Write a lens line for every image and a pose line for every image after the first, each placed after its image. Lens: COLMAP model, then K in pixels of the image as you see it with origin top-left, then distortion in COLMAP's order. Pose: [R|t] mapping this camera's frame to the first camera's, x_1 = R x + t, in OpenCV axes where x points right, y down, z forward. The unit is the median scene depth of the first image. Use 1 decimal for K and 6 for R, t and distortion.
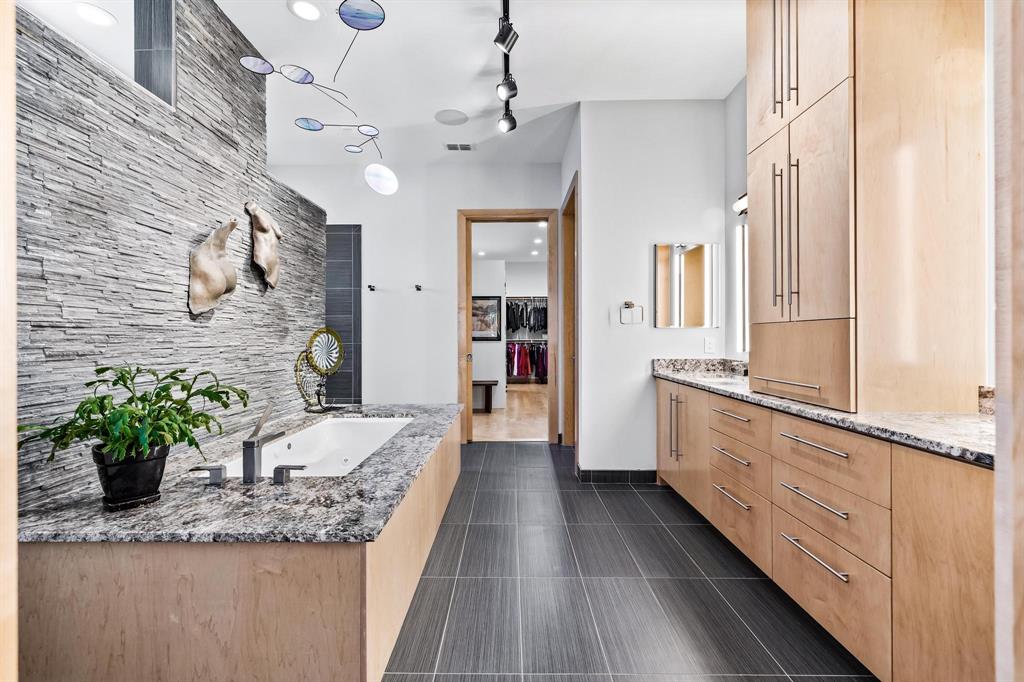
lens RADIAL K [[442.1, 0, 510.4], [0, 442.1, 338.8], [0, 0, 1]] dist [0.003353, -0.000709]
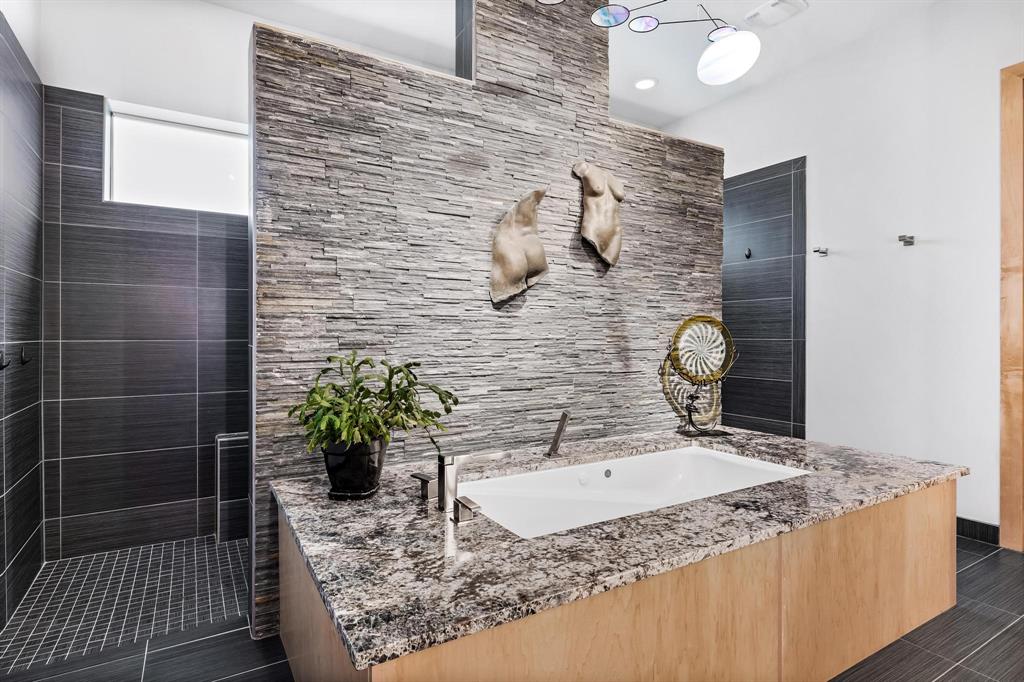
lens RADIAL K [[533.9, 0, 510.3], [0, 533.9, 336.0], [0, 0, 1]] dist [-0.001927, 0.000246]
pose [[0.510723, 0.006600, -0.859720, 0.281543], [-0.004384, 0.999978, 0.005072, 0.007913], [0.859734, 0.001178, 0.510740, 0.573291]]
